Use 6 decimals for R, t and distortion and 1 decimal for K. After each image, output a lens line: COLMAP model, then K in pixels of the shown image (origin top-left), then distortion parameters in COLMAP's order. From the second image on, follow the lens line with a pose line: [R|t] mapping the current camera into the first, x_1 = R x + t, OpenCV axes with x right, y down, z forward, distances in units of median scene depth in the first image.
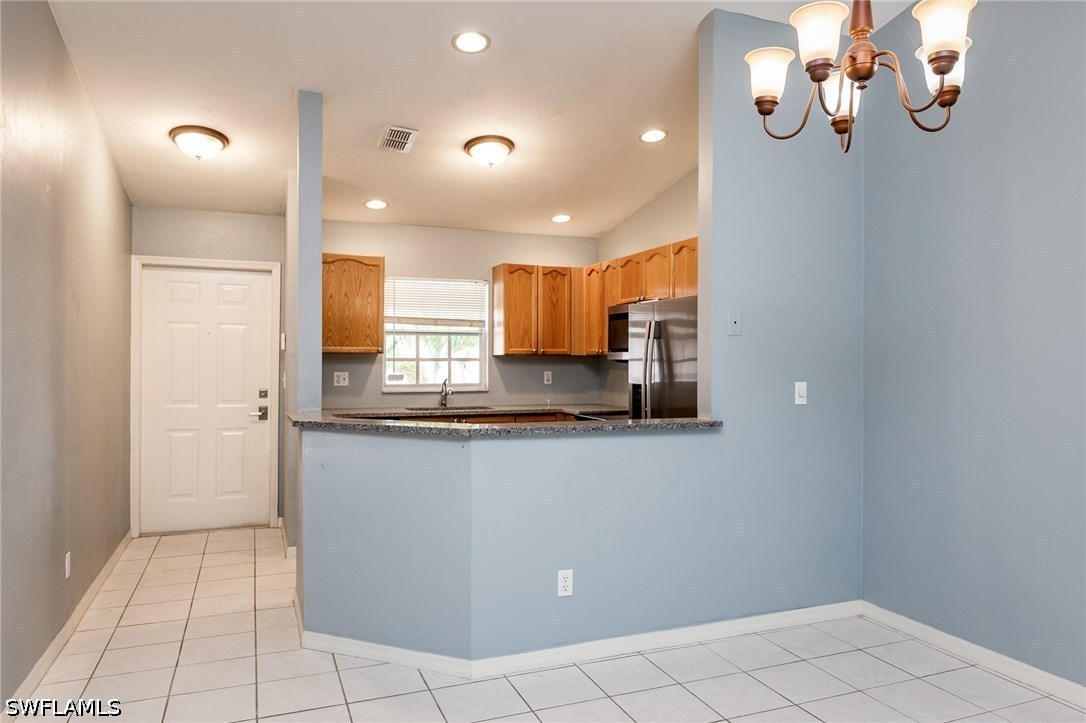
lens RADIAL K [[760.3, 0, 542.5], [0, 760.3, 361.0], [0, 0, 1]] dist [0.000102, -0.000202]
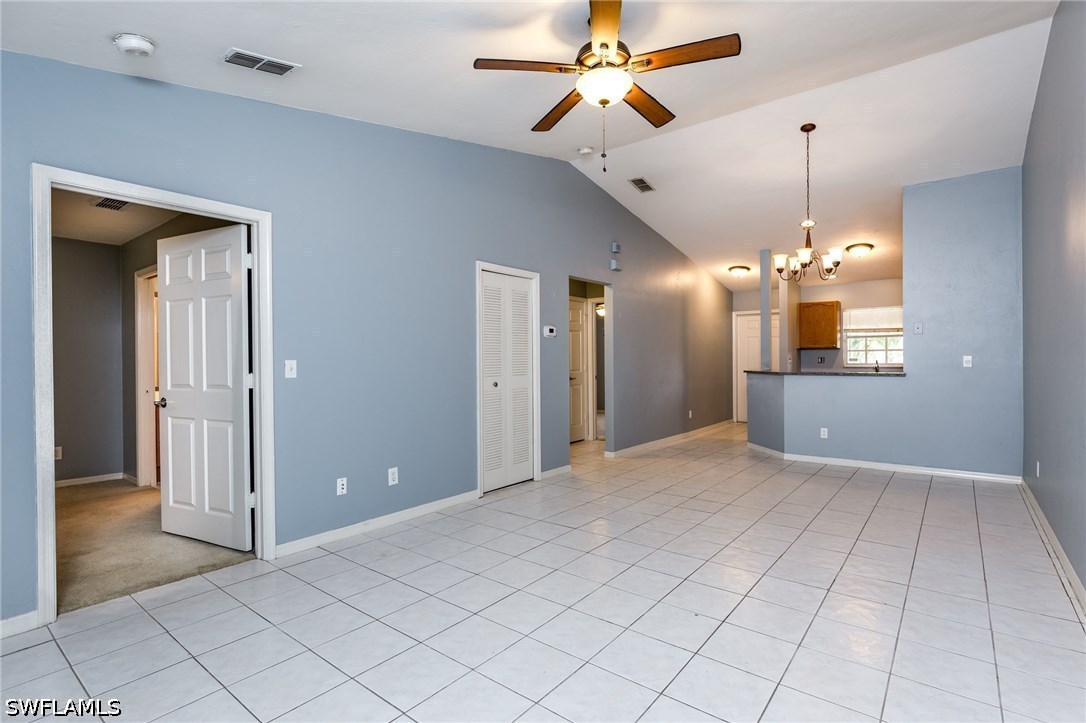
lens RADIAL K [[524.3, 0, 544.1], [0, 524.3, 360.5], [0, 0, 1]] dist [0.006888, 0.002376]
pose [[0.509774, -0.005210, -0.860293, 0.585469], [0.008539, 0.999963, -0.000996, 0.018844], [0.860266, -0.006839, 0.509799, -0.402336]]
